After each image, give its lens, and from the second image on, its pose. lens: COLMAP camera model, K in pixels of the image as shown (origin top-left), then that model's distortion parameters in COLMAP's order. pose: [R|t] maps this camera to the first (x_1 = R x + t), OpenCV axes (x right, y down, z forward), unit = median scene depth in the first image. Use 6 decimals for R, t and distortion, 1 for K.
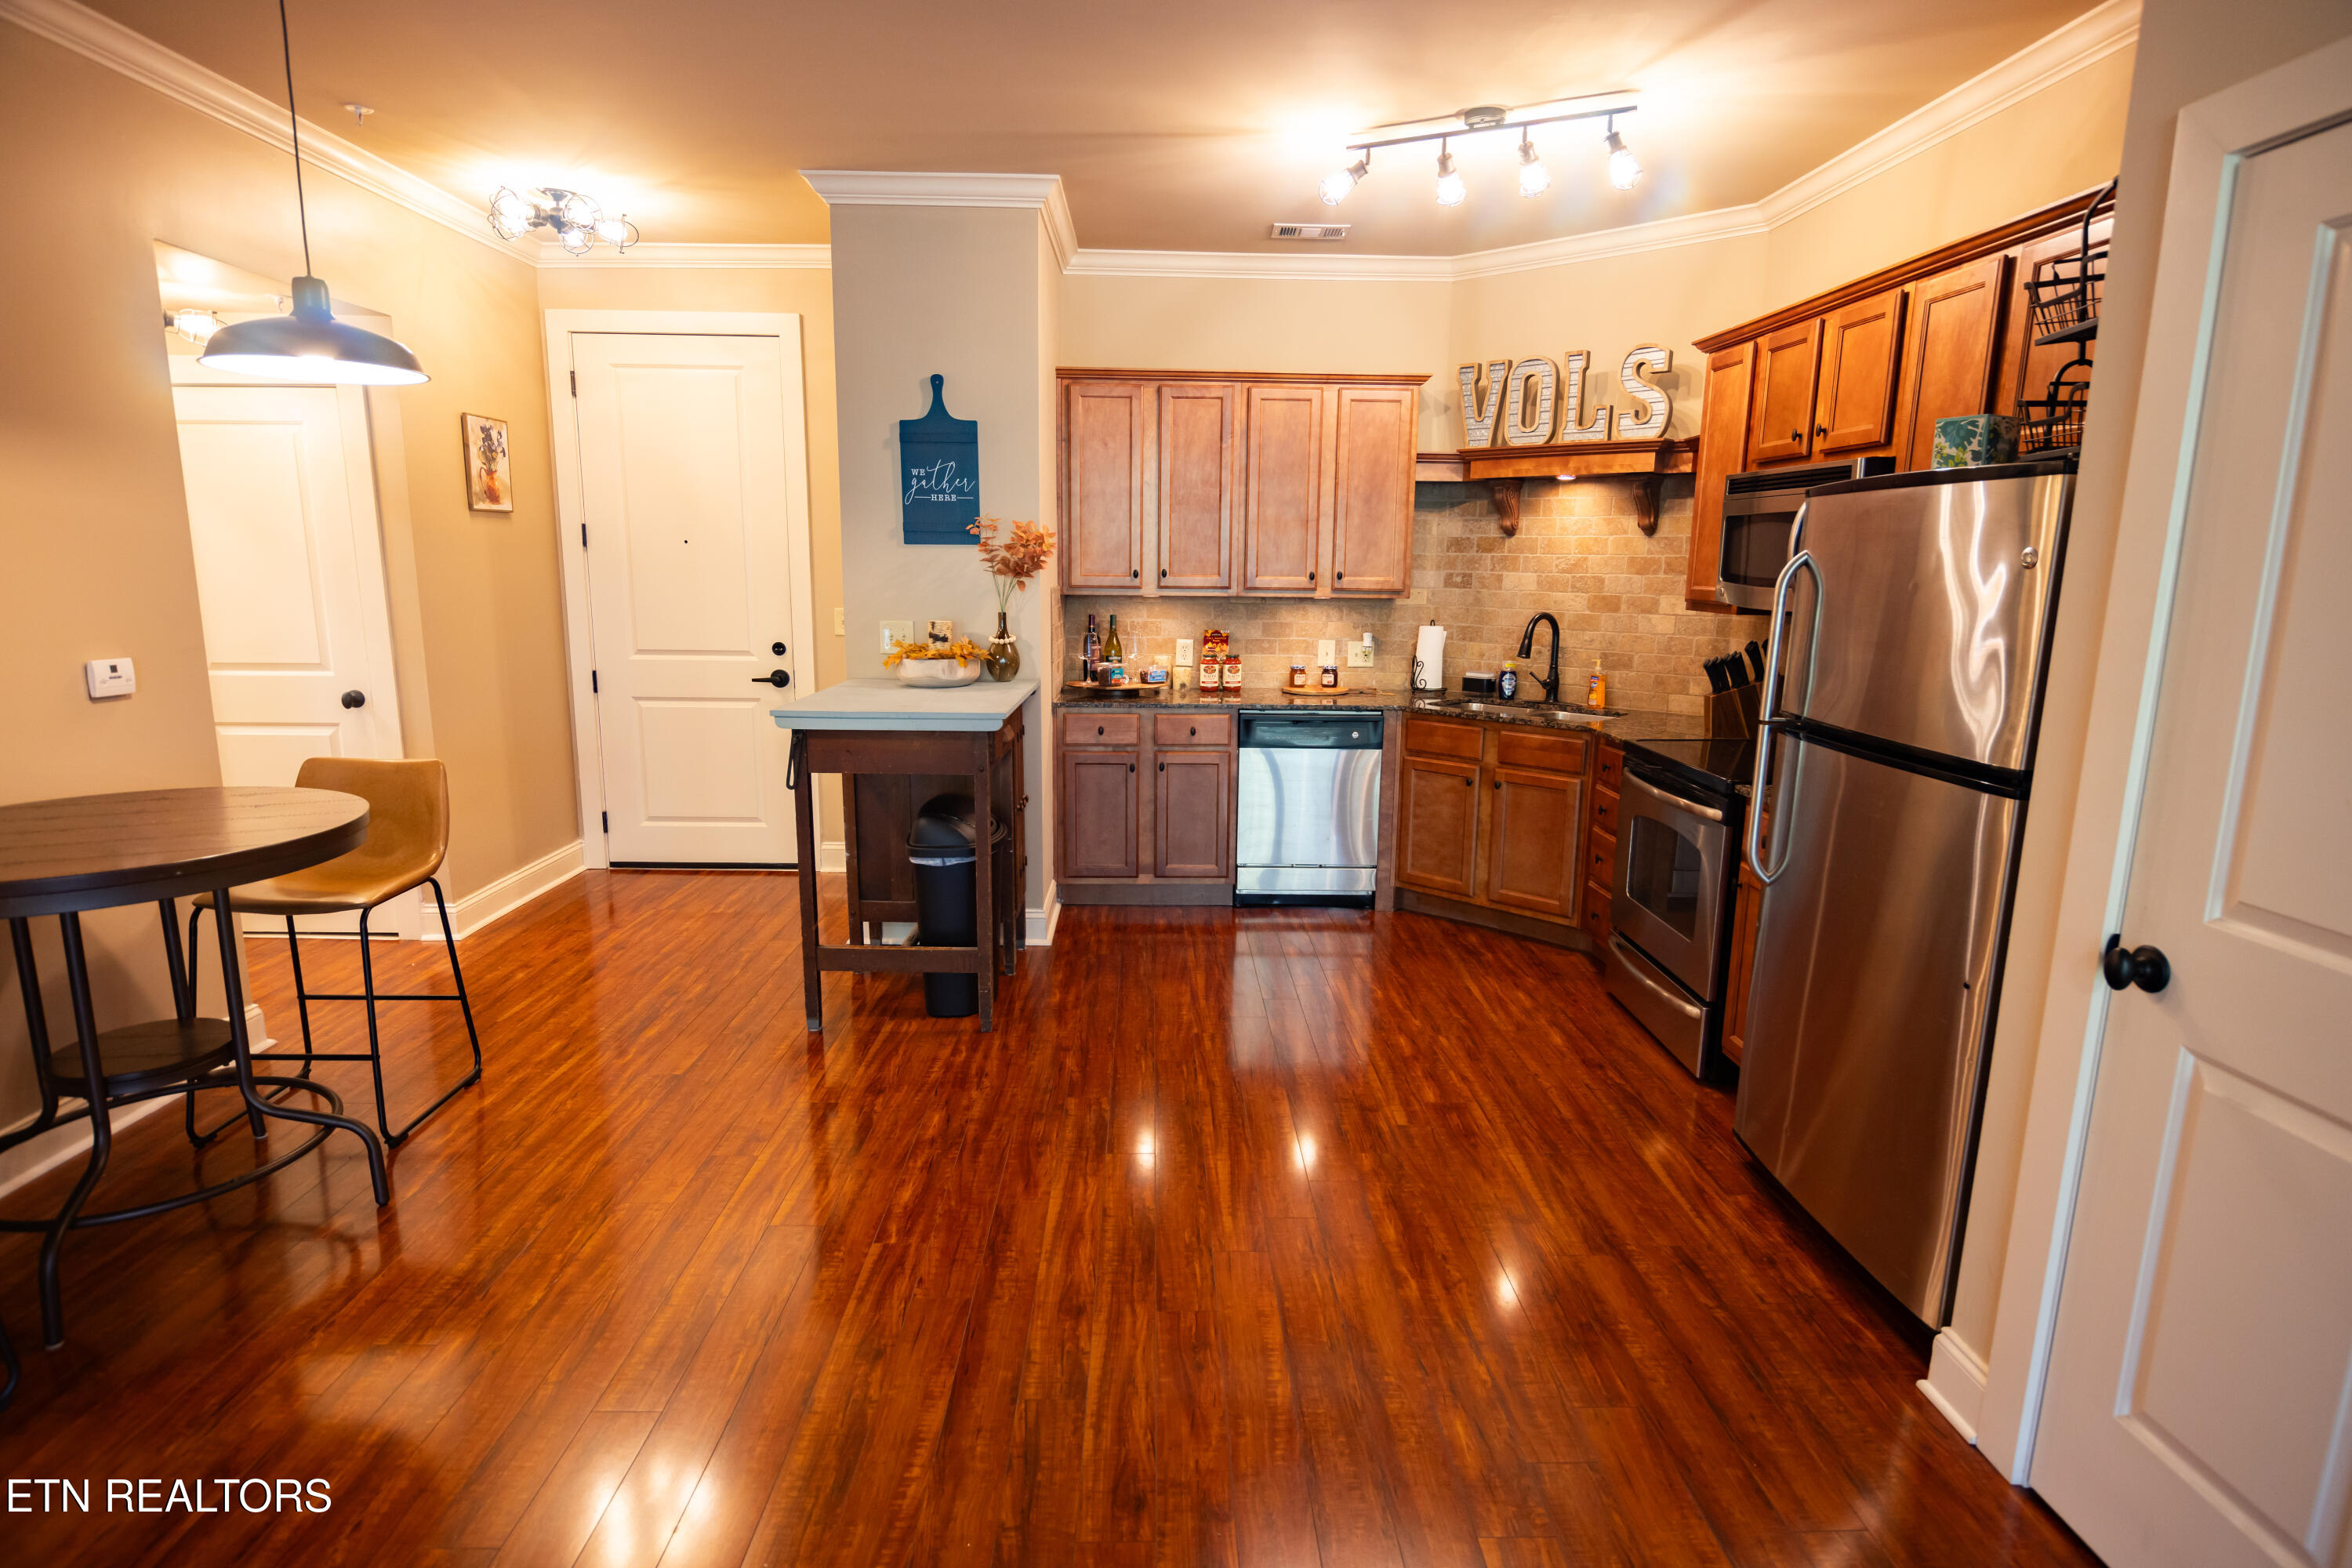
lens RADIAL K [[1185.6, 0, 1192.0], [0, 1185.6, 777.9], [0, 0, 1]] dist [0.000495, -0.005539]
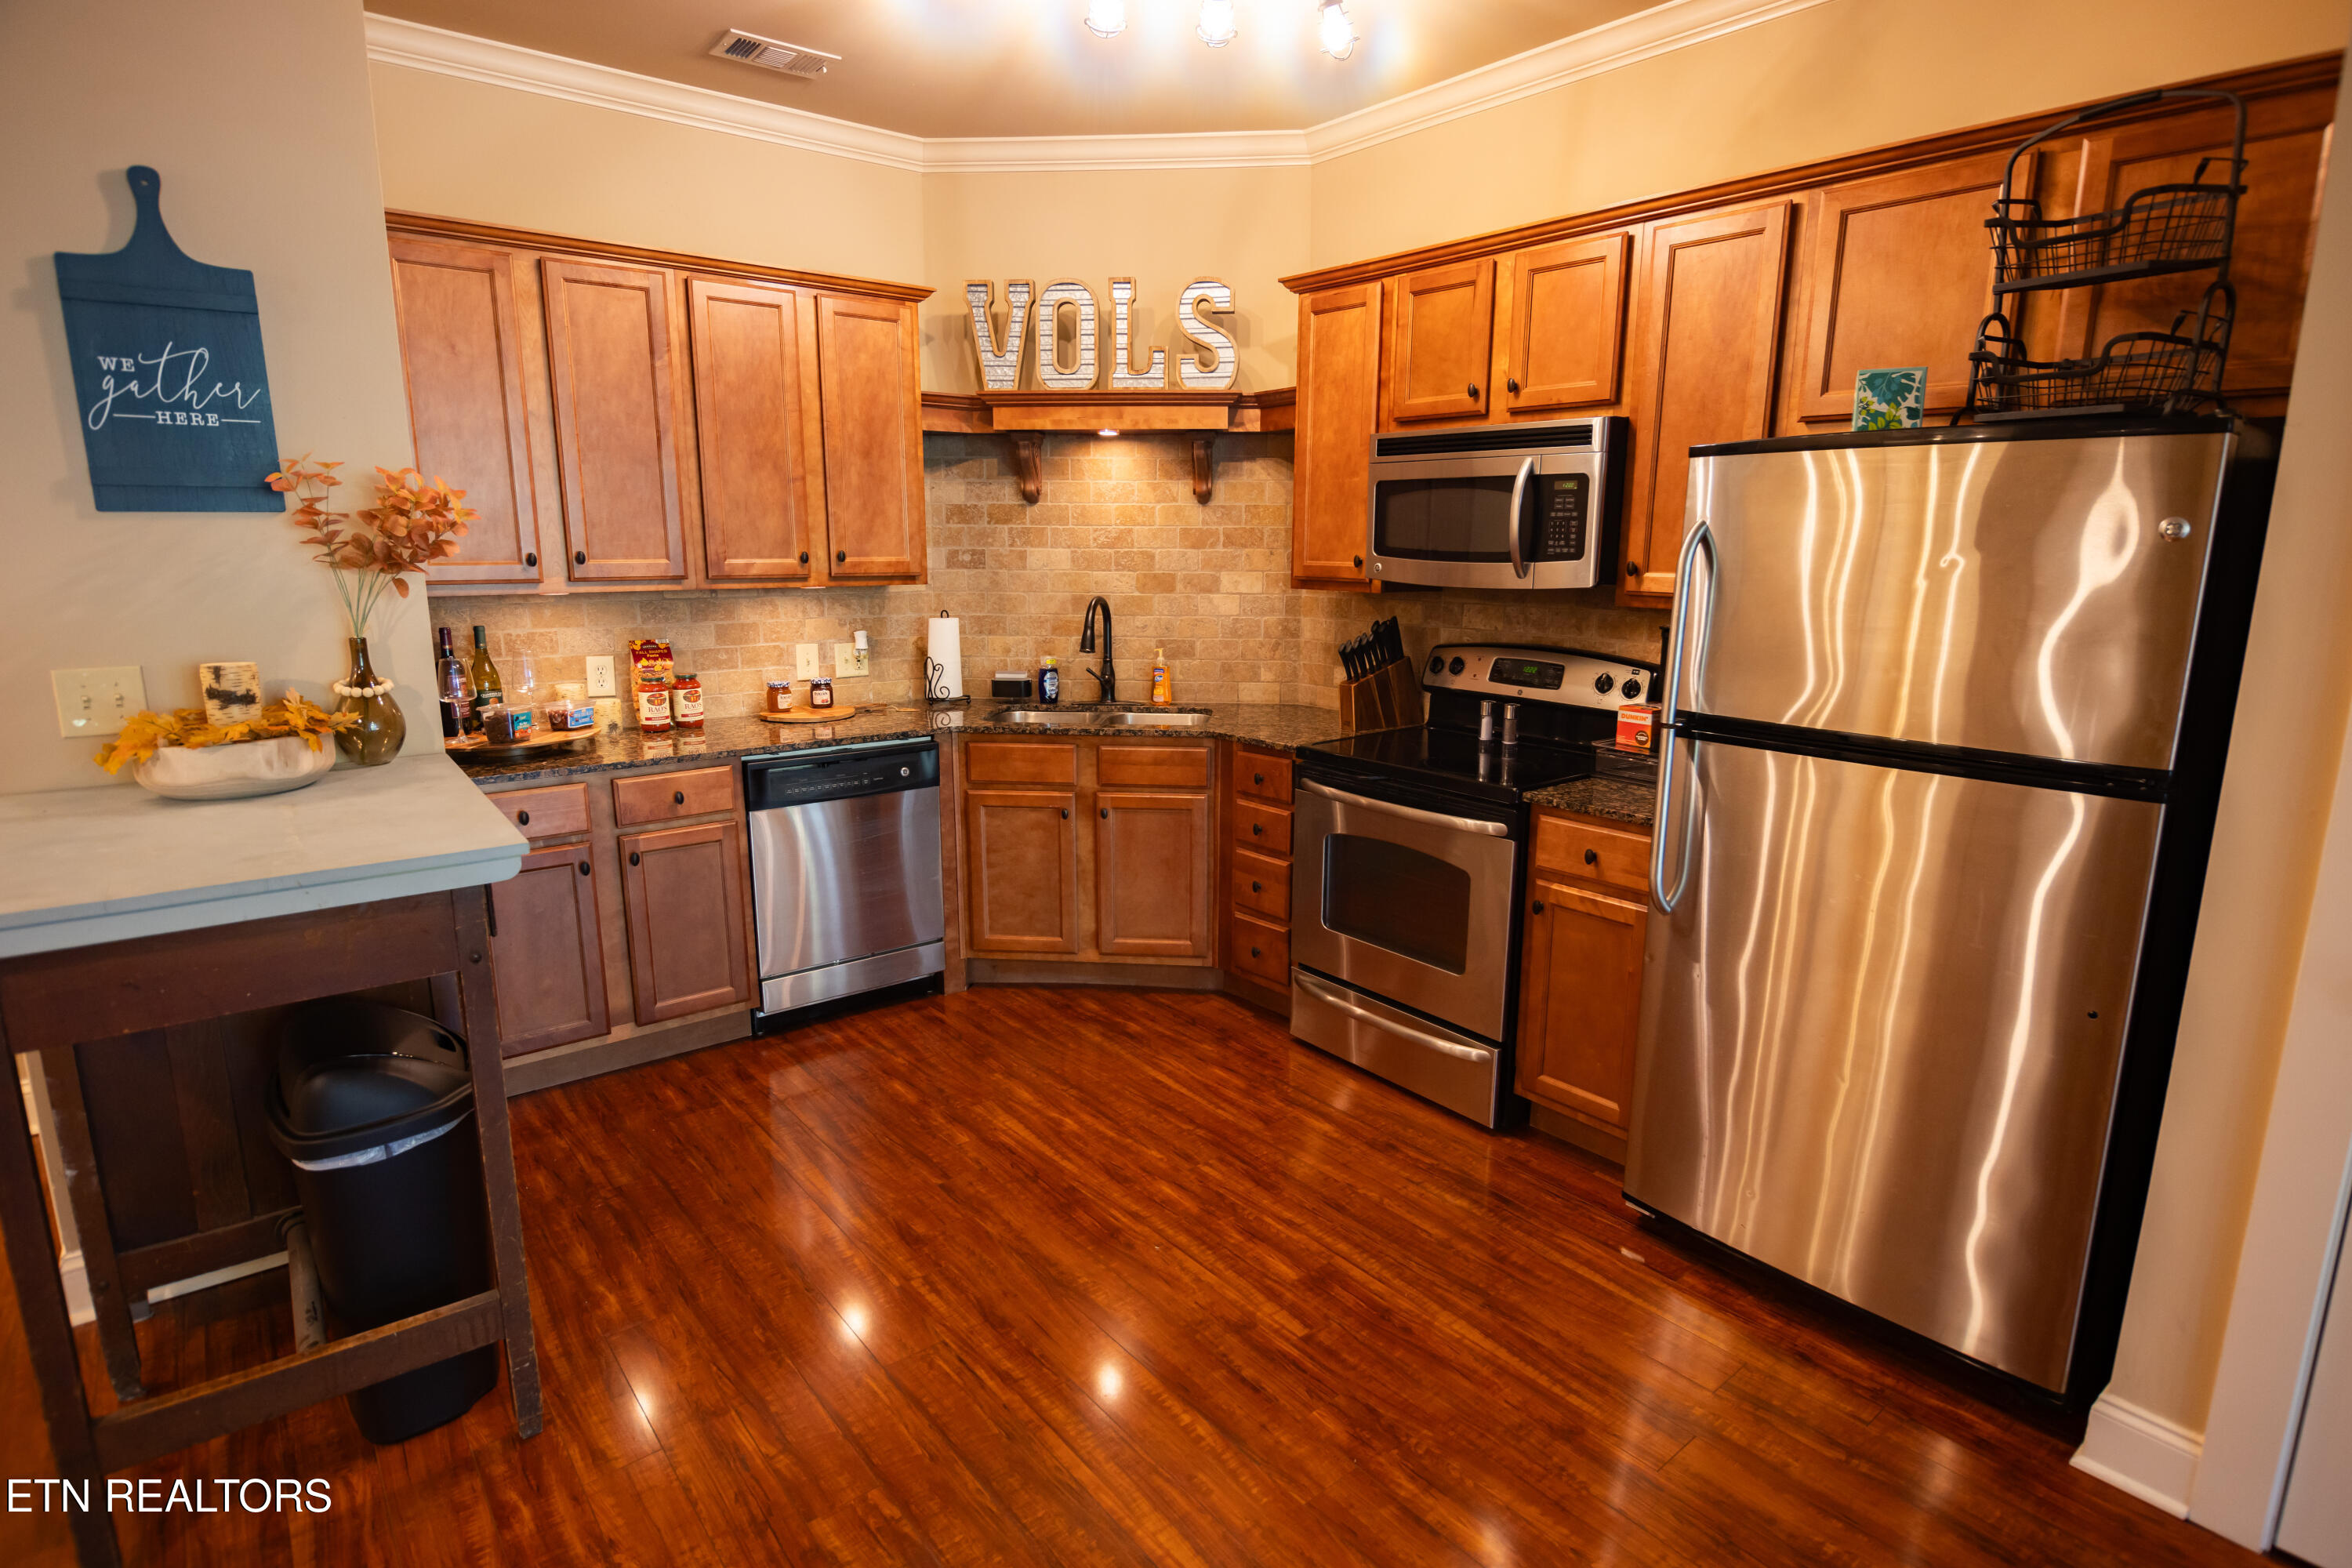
lens RADIAL K [[1185.6, 0, 1165.5], [0, 1185.6, 773.3], [0, 0, 1]] dist [0.000495, -0.005539]
pose [[0.792913, -0.128697, 0.595589, -0.182755], [0.116655, 0.991423, 0.058926, -0.062507], [-0.598064, 0.022755, 0.801125, 0.323628]]
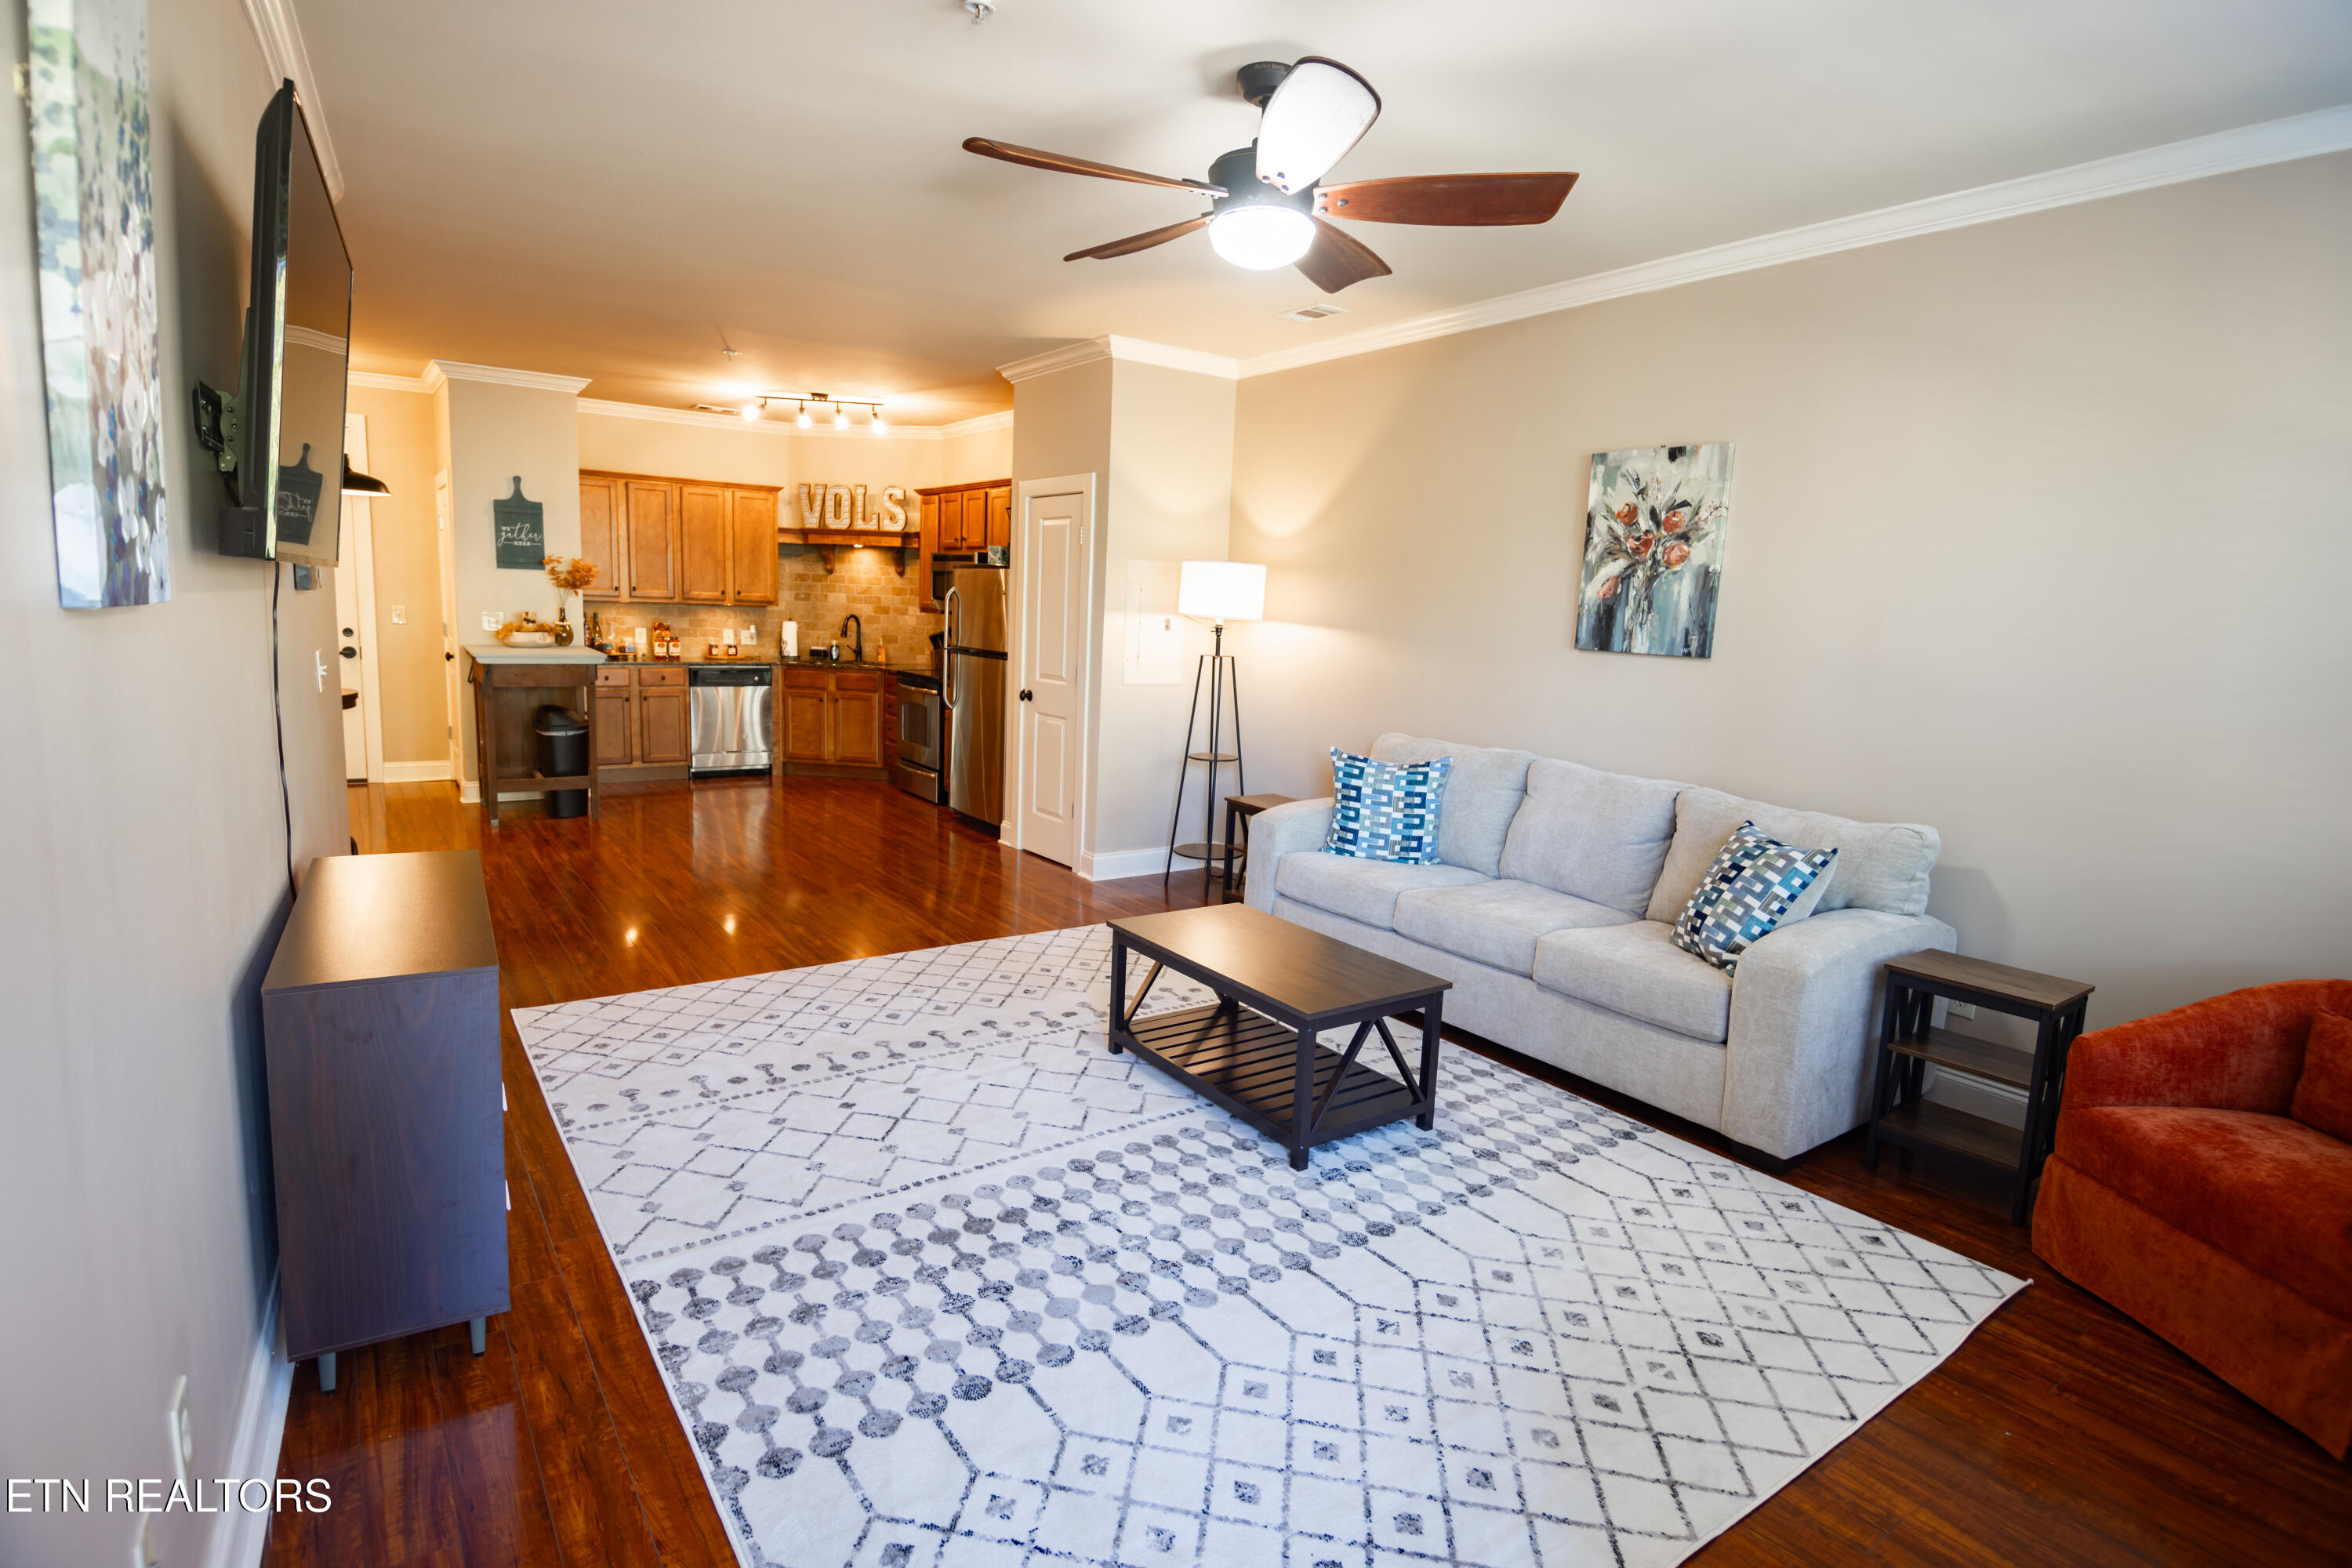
lens RADIAL K [[1185.6, 0, 1169.7], [0, 1185.6, 791.4], [0, 0, 1]] dist [0.000495, -0.005539]
pose [[0.836319, -0.065922, 0.544265, -0.358519], [0.070298, 0.997444, 0.012792, 0.168838], [-0.543718, 0.027562, 0.838816, -0.942425]]
